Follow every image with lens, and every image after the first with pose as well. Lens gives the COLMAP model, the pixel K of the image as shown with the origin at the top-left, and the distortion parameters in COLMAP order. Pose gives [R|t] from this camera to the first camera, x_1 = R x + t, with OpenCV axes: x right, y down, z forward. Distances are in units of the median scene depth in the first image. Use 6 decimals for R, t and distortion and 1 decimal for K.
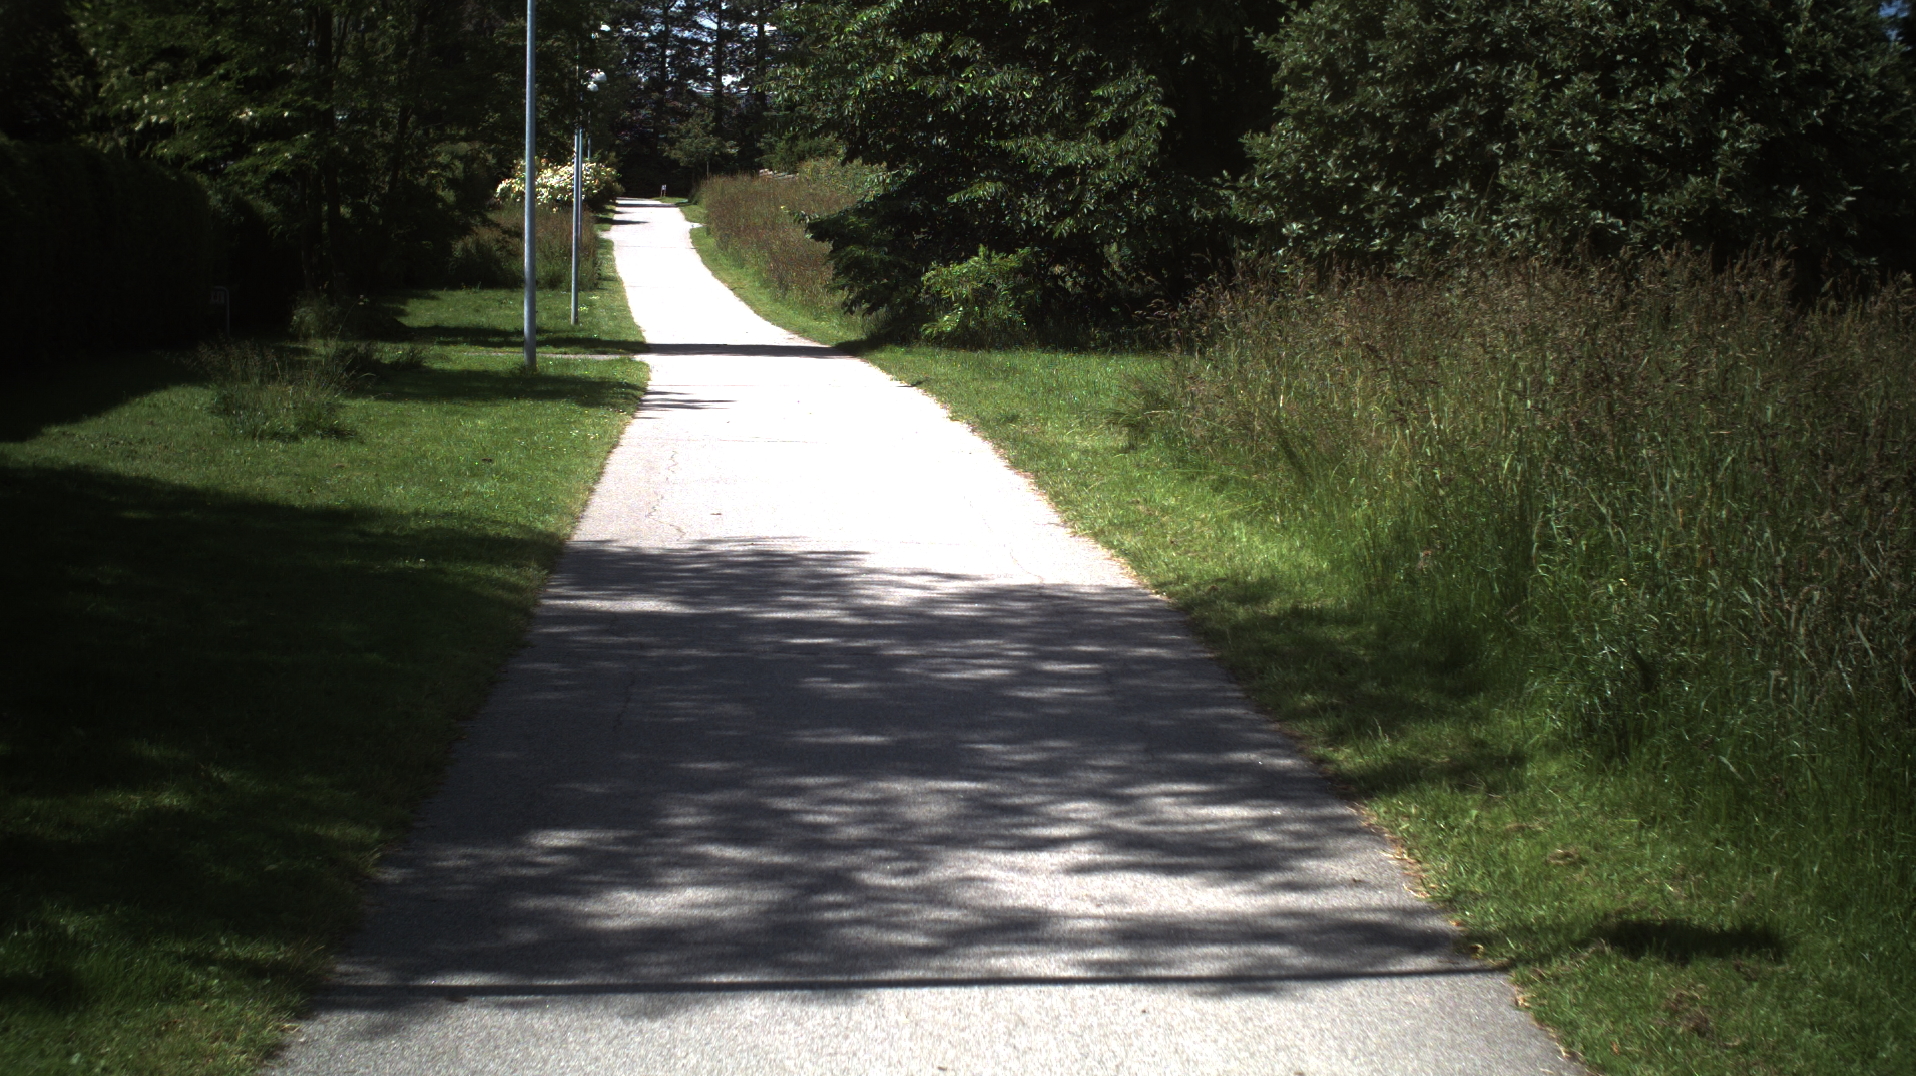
lens RADIAL K [[3415.9, 0, 958.0], [0, 3415.9, 538.0], [0, 0, 1]] dist [-0.294842, 0.539243]
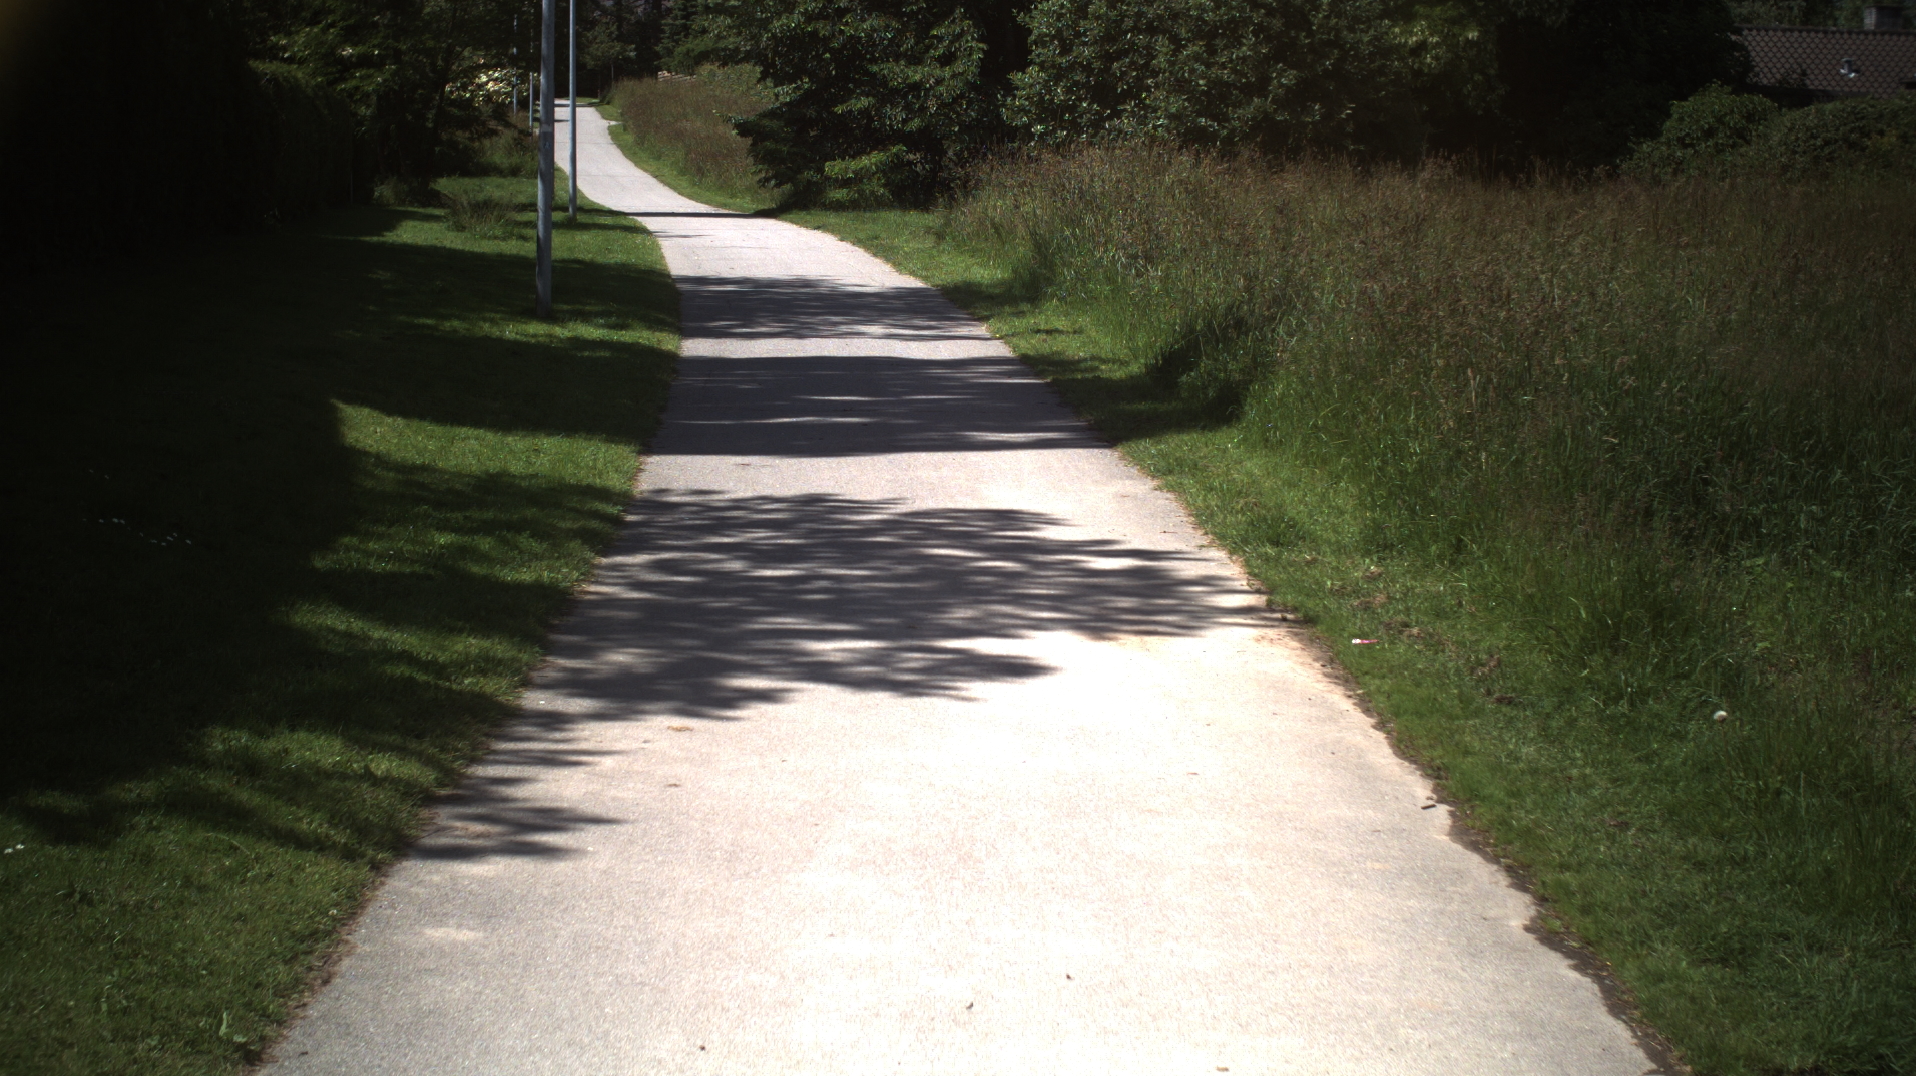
lens RADIAL K [[3415.9, 0, 958.0], [0, 3415.9, 538.0], [0, 0, 1]] dist [-0.294842, 0.539243]
pose [[0.999371, -0.006634, 0.034830, -0.002117], [0.005558, 0.999507, 0.030888, 0.037596], [-0.035018, -0.030675, 0.998916, -0.435729]]
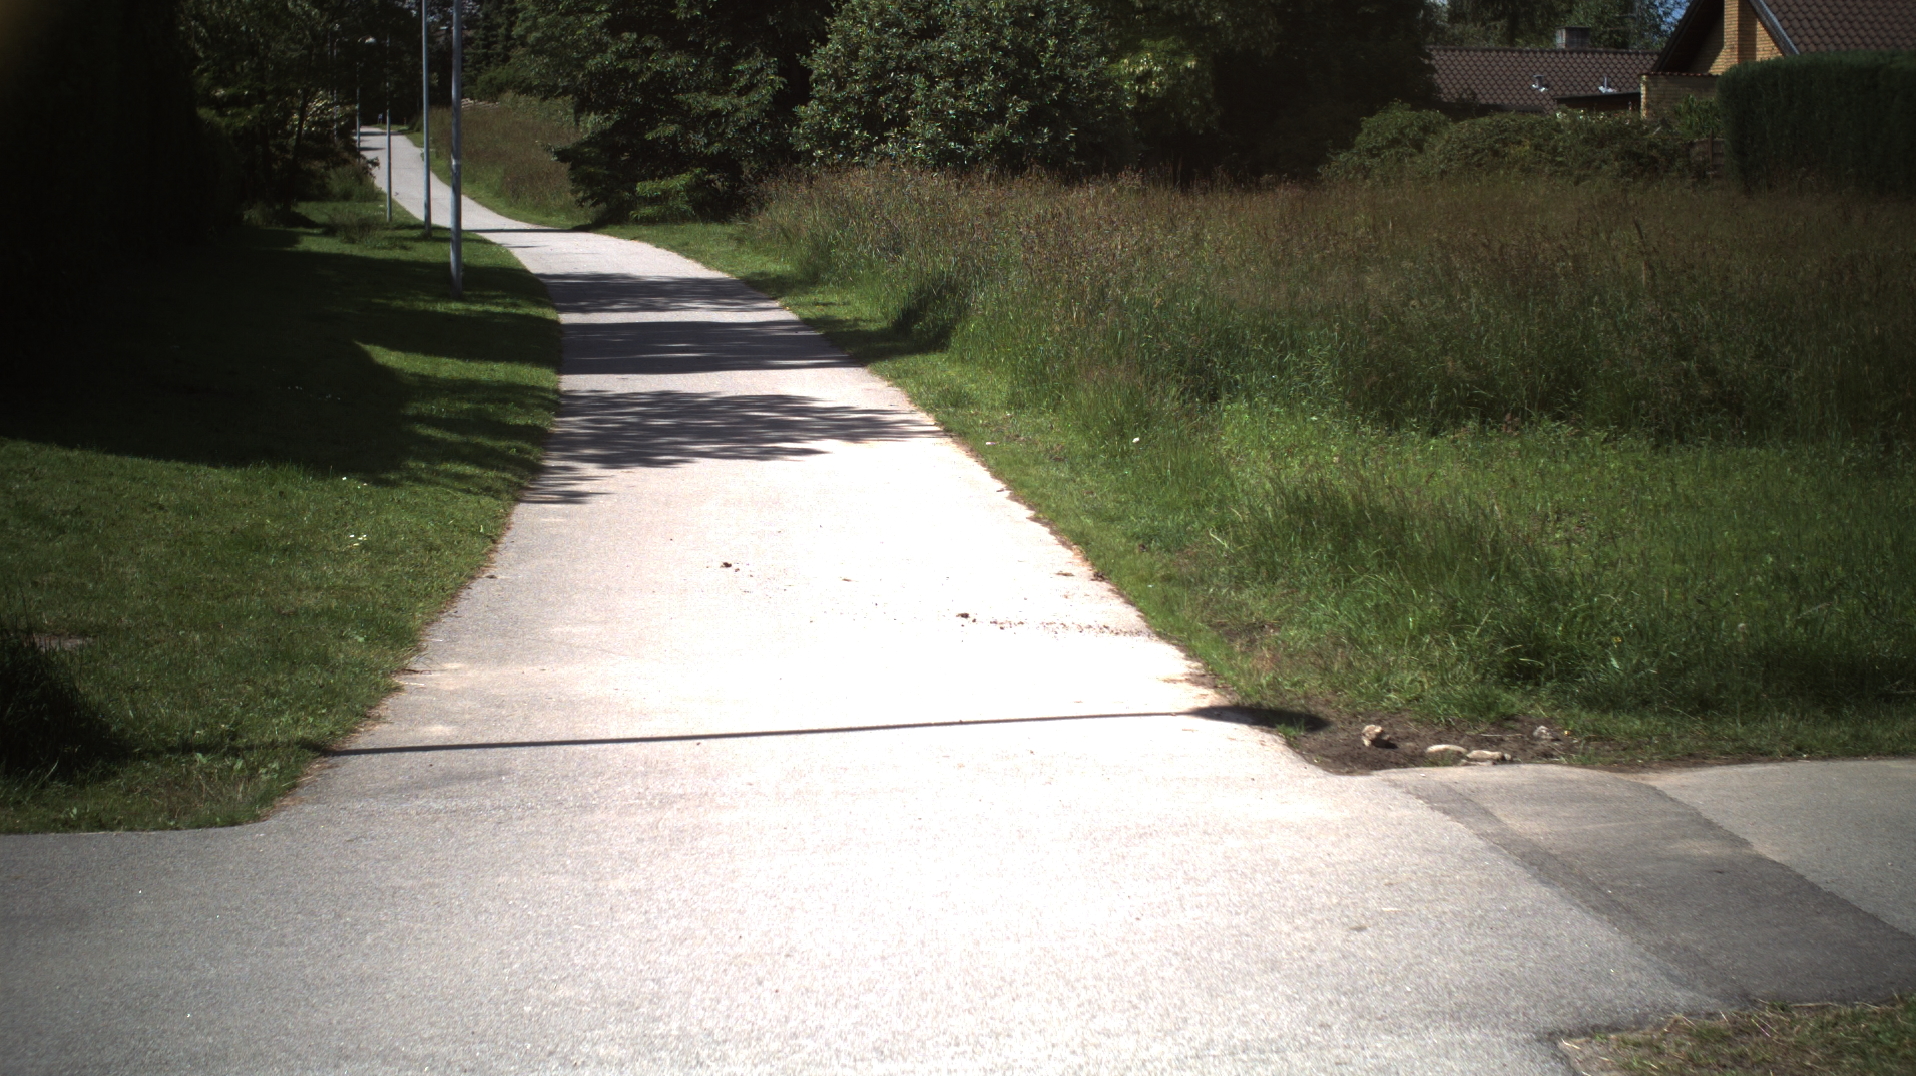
lens RADIAL K [[3415.9, 0, 958.0], [0, 3415.9, 538.0], [0, 0, 1]] dist [-0.294842, 0.539243]
pose [[0.995155, -0.026801, 0.094591, -0.012185], [0.024348, 0.999339, 0.026997, 0.054852], [-0.095252, -0.024563, 0.995150, -0.656102]]
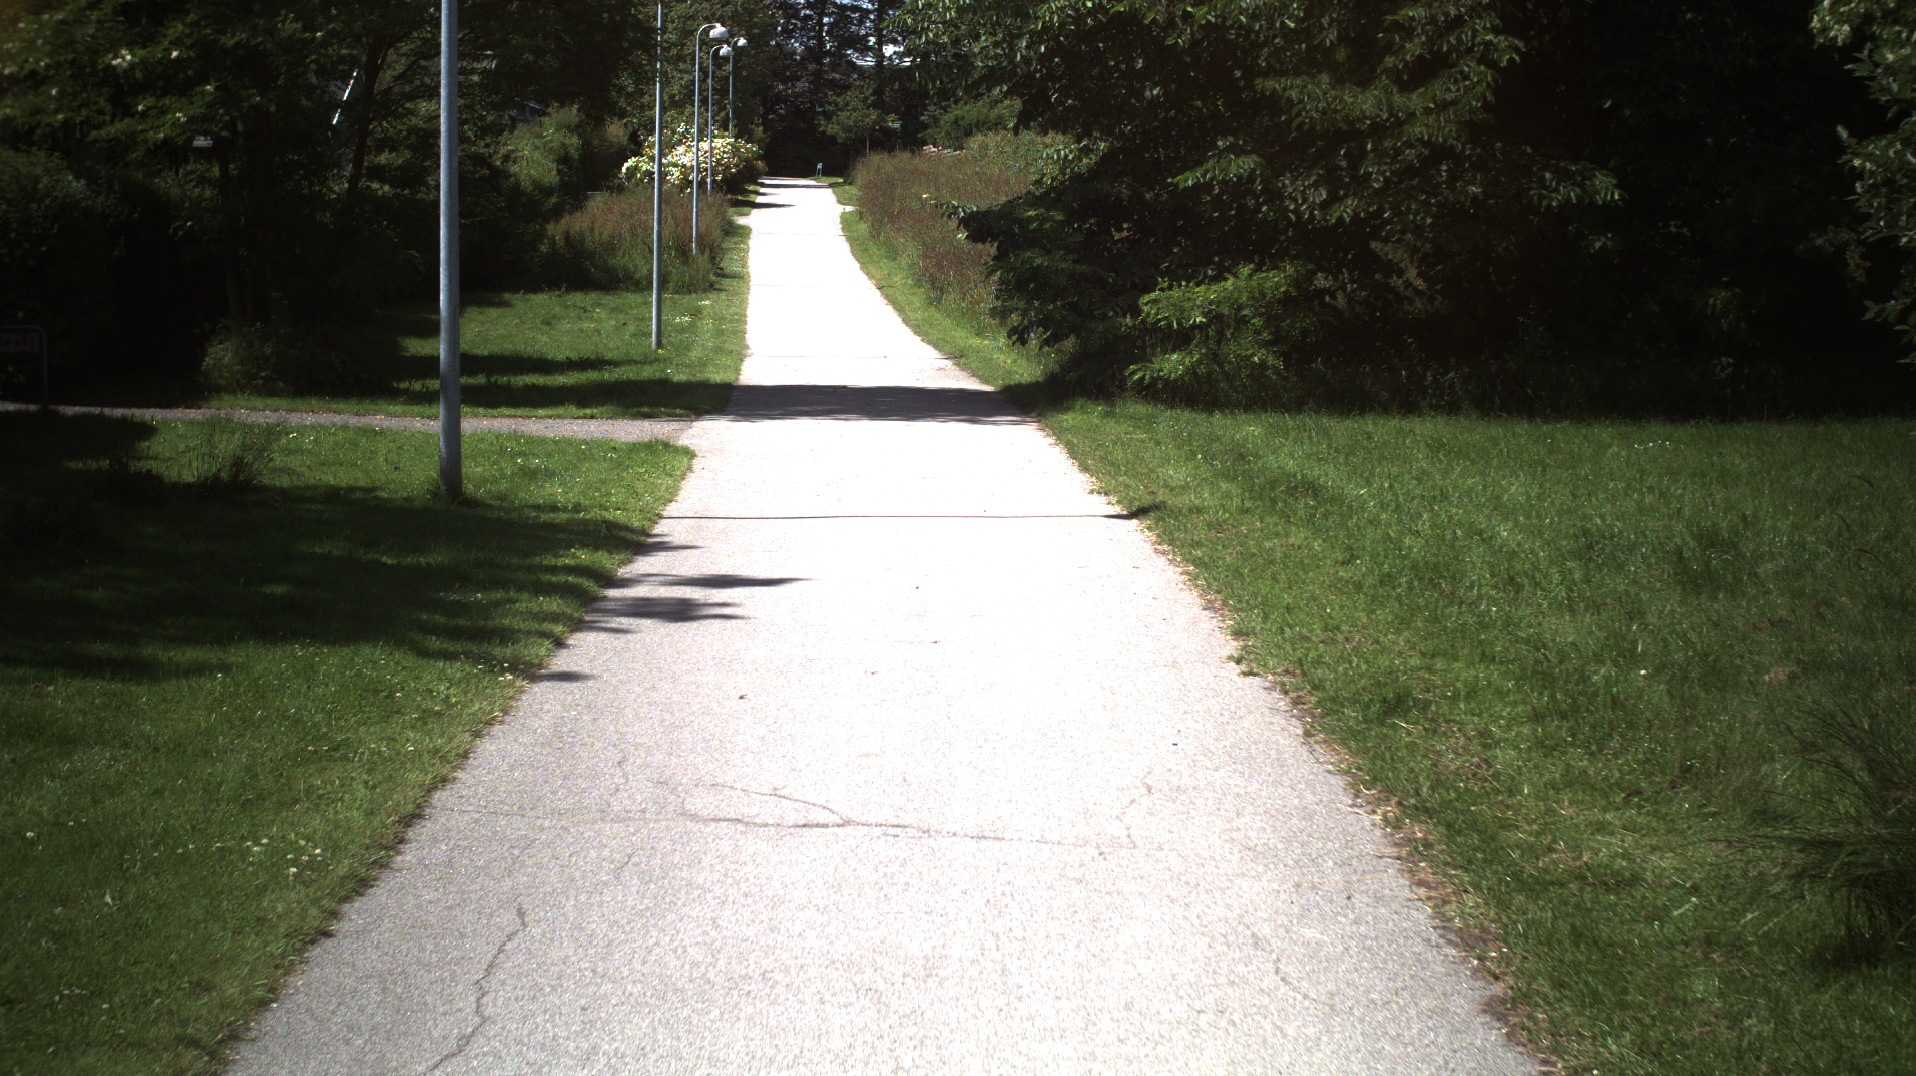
lens RADIAL K [[3399.1, 0, 954.5], [0, 3399.1, 600.8], [0, 0, 1]] dist [-0.213255, 0.064016]
pose [[0.998665, 0.001632, -0.051621, -0.010286], [-0.000335, 0.999684, 0.025116, -0.033663], [0.051645, -0.025066, 0.998351, 0.329972]]
